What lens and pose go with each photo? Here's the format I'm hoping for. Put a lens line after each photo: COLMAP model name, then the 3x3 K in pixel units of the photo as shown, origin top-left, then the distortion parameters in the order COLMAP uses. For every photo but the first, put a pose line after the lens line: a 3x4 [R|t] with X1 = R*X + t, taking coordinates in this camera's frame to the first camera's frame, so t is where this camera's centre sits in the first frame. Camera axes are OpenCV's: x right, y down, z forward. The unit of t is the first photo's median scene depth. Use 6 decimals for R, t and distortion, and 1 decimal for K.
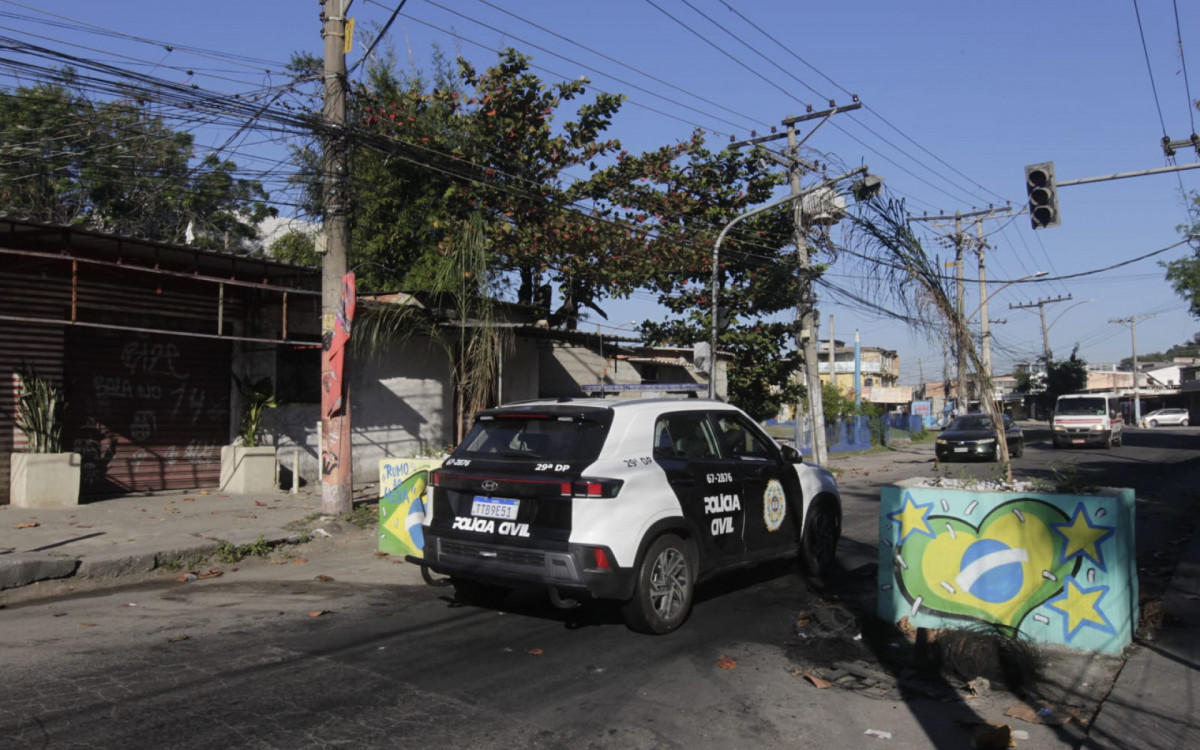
lens RADIAL K [[922.5, 0, 600.0], [0, 922.5, 375.0], [0, 0, 1]] dist [-0.052466, 0.054689]
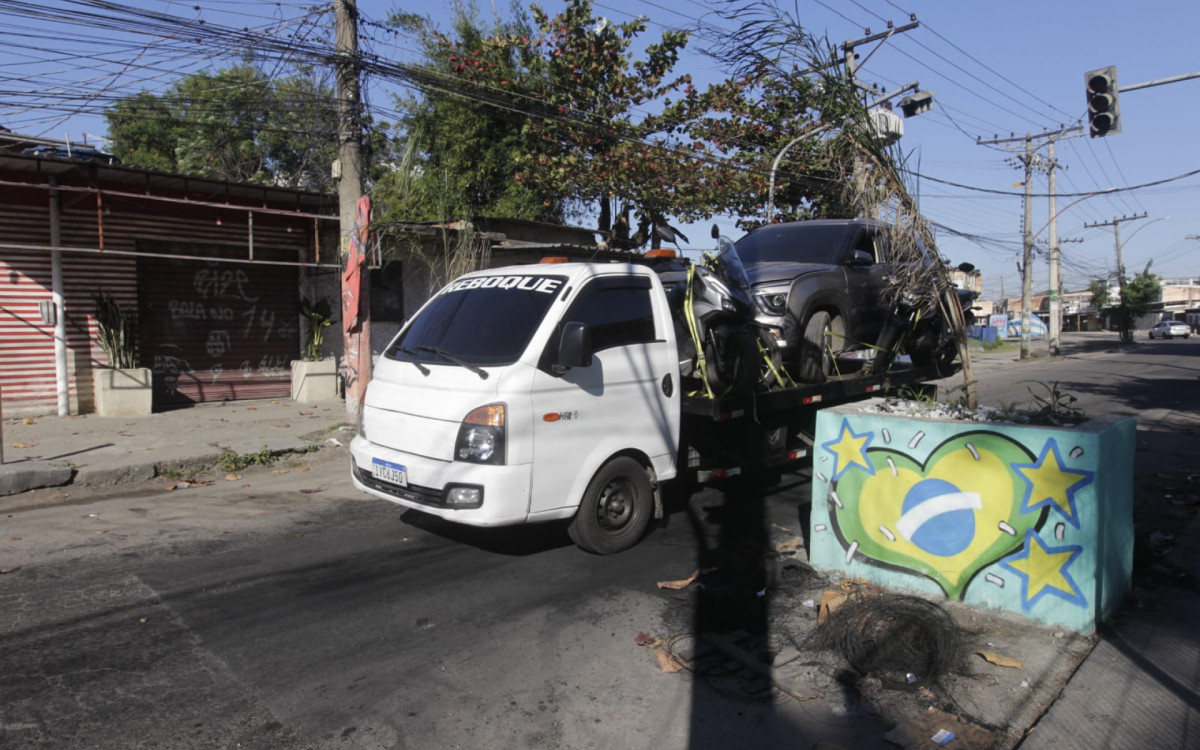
lens RADIAL K [[758.7, 0, 605.0], [0, 758.7, 375.6], [0, 0, 1]] dist [-0.063254, 0.039062]
pose [[0.987810, -0.000527, -0.155661, 0.066661], [0.016724, 0.994566, 0.102758, 0.004215], [0.154761, -0.104108, 0.982451, 0.086829]]
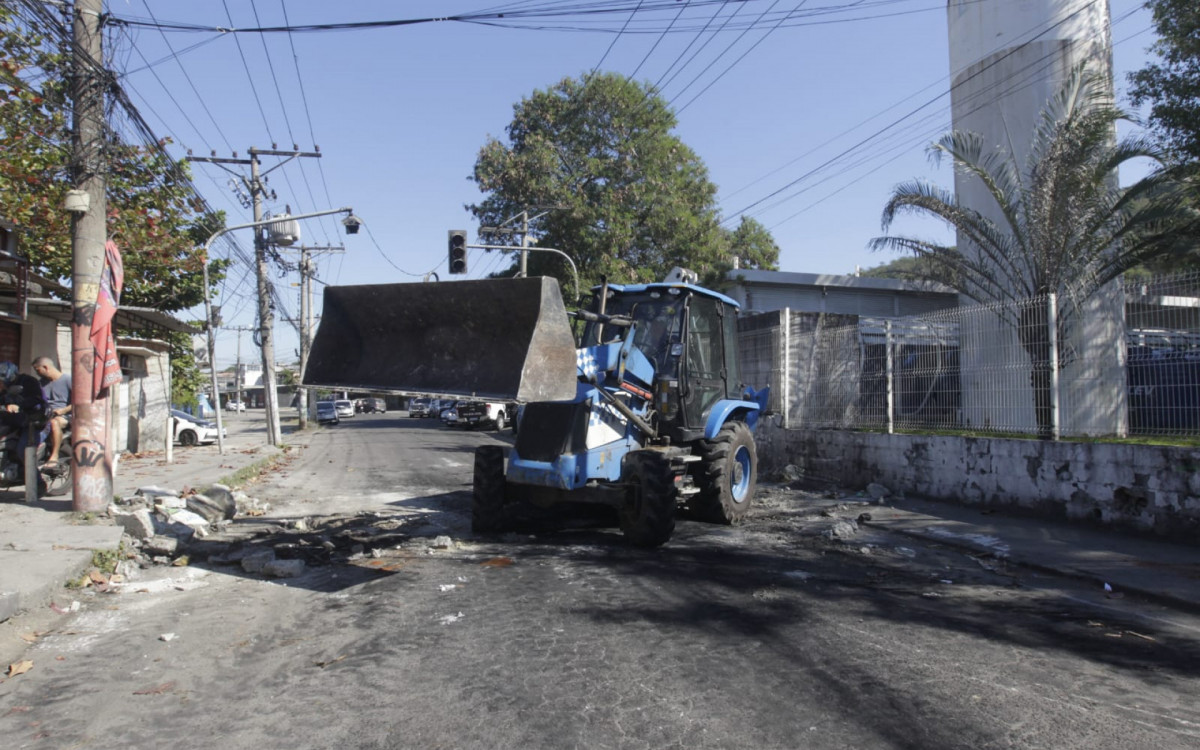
lens RADIAL K [[728.0, 0, 600.2], [0, 728.0, 376.9], [0, 0, 1]] dist [-0.077095, 0.055982]
pose [[0.589848, 0.022432, 0.807202, -0.270823], [-0.026872, 0.999606, -0.008142, 0.007377], [-0.807067, -0.016888, 0.590218, 0.100752]]
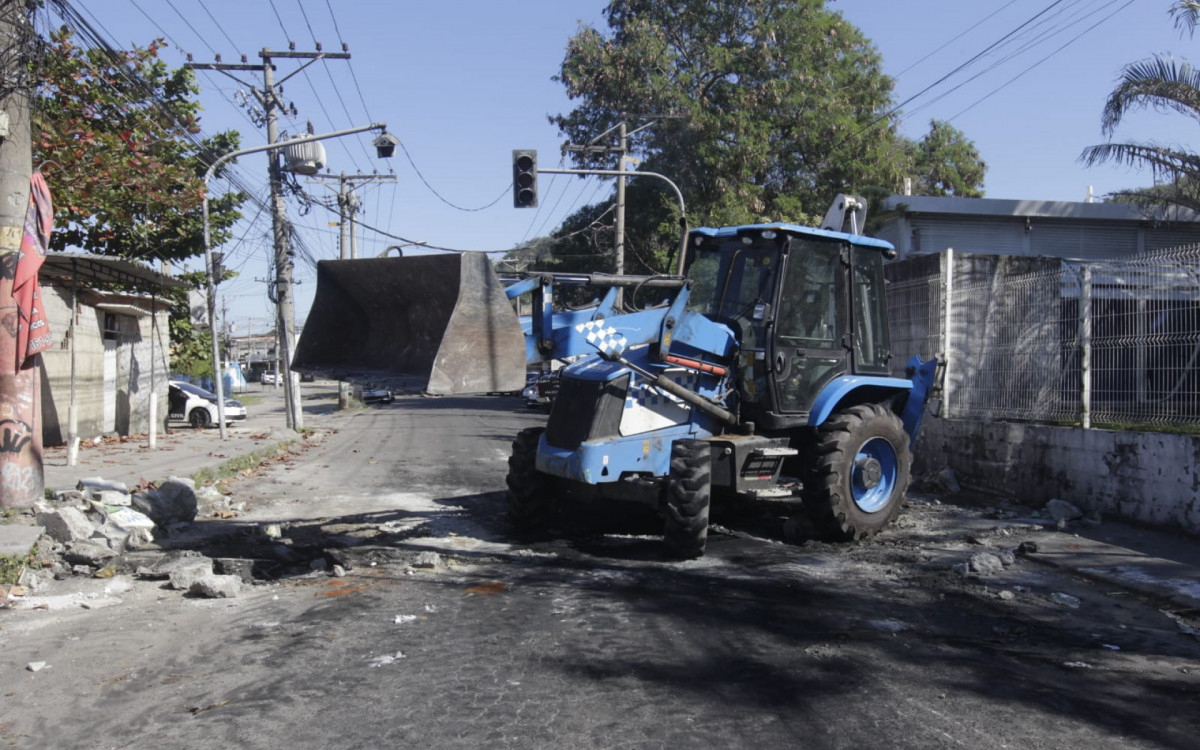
lens RADIAL K [[966.5, 0, 600.0], [0, 966.5, 375.0], [0, 0, 1]] dist [-0.053329, 0.070112]
pose [[0.706061, 0.002721, 0.708146, -0.243565], [-0.032819, 0.999044, 0.028884, 0.005769], [-0.707391, -0.043634, 0.705475, 0.075268]]
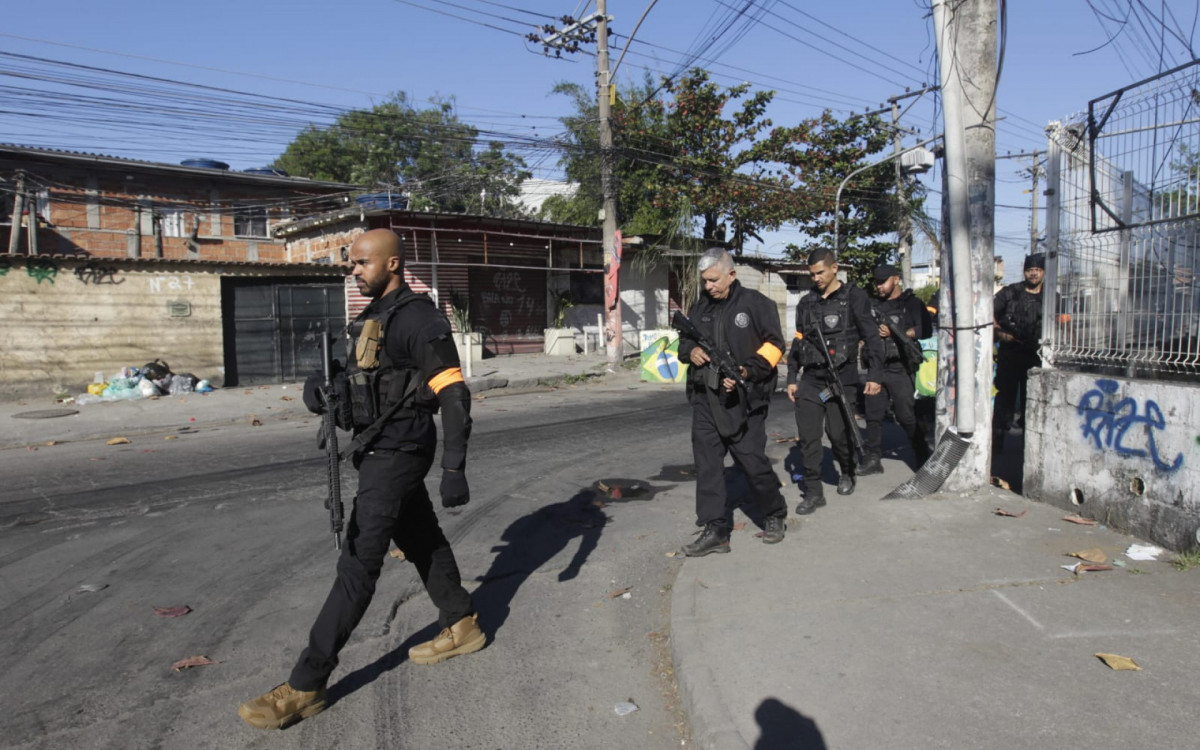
lens RADIAL K [[702.0, 0, 603.4], [0, 702.0, 378.0], [0, 0, 1]] dist [-0.072953, 0.040475]
pose [[0.976195, -0.001461, -0.216891, -0.000880], [0.030298, 0.991092, 0.129689, -0.001510], [0.214770, -0.133173, 0.967543, -0.186930]]
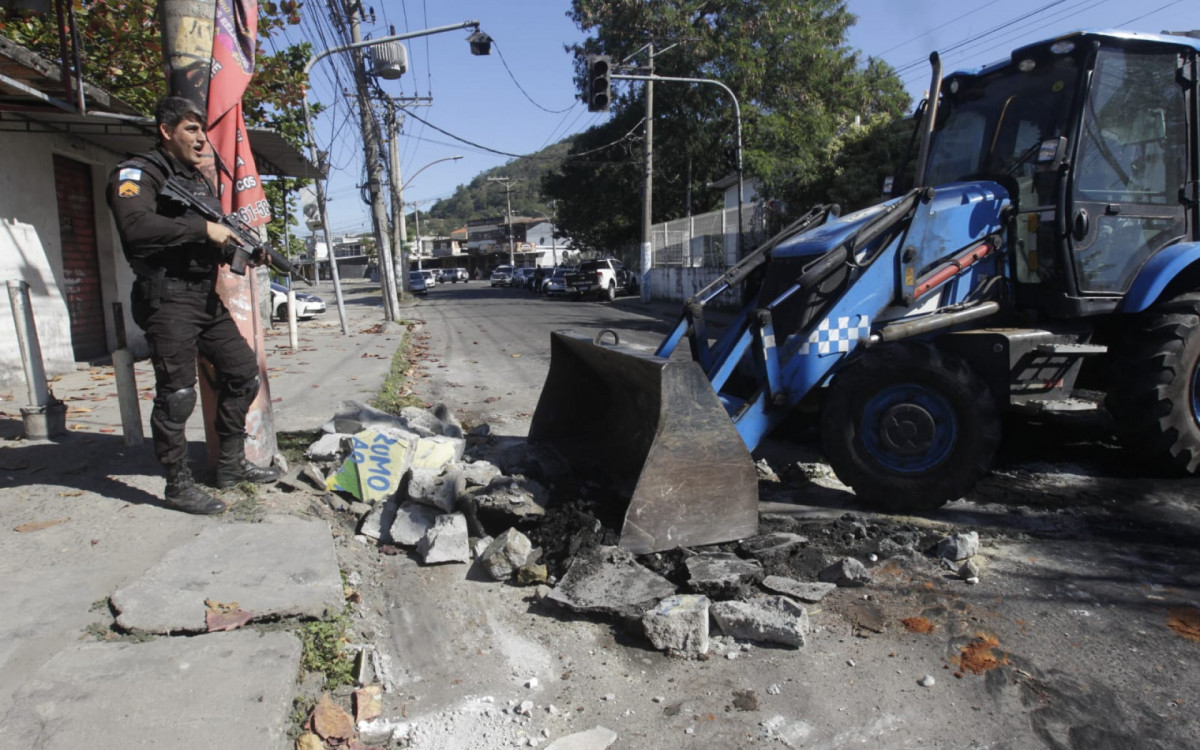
lens RADIAL K [[702.0, 0, 603.4], [0, 702.0, 378.0], [0, 0, 1]] dist [-0.072953, 0.040475]
pose [[0.642615, -0.124055, 0.756080, -0.211760], [-0.019983, 0.983756, 0.178395, 0.018314], [-0.765929, -0.129748, 0.629697, 0.312576]]
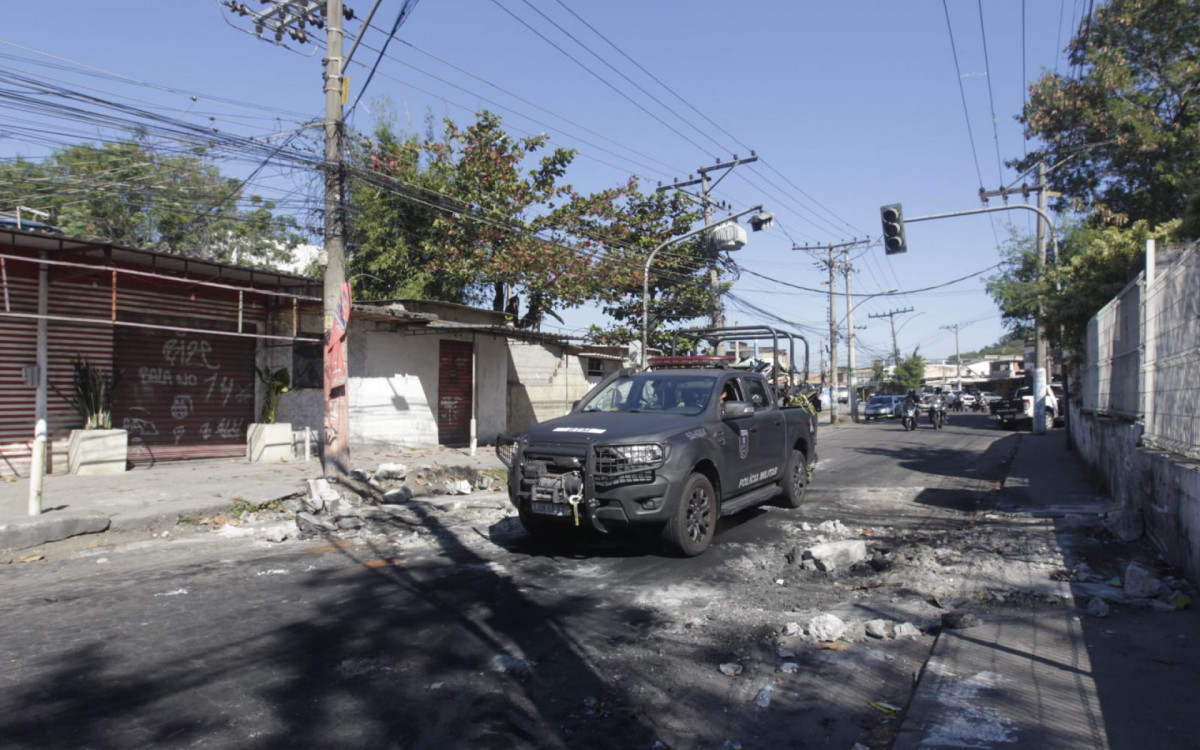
lens RADIAL K [[702.0, 0, 603.4], [0, 702.0, 378.0], [0, 0, 1]] dist [-0.072953, 0.040475]
pose [[0.998406, -0.003665, 0.056322, 0.009728], [0.002939, 0.999912, 0.012969, 0.003063], [-0.056365, -0.012783, 0.998328, 0.022695]]
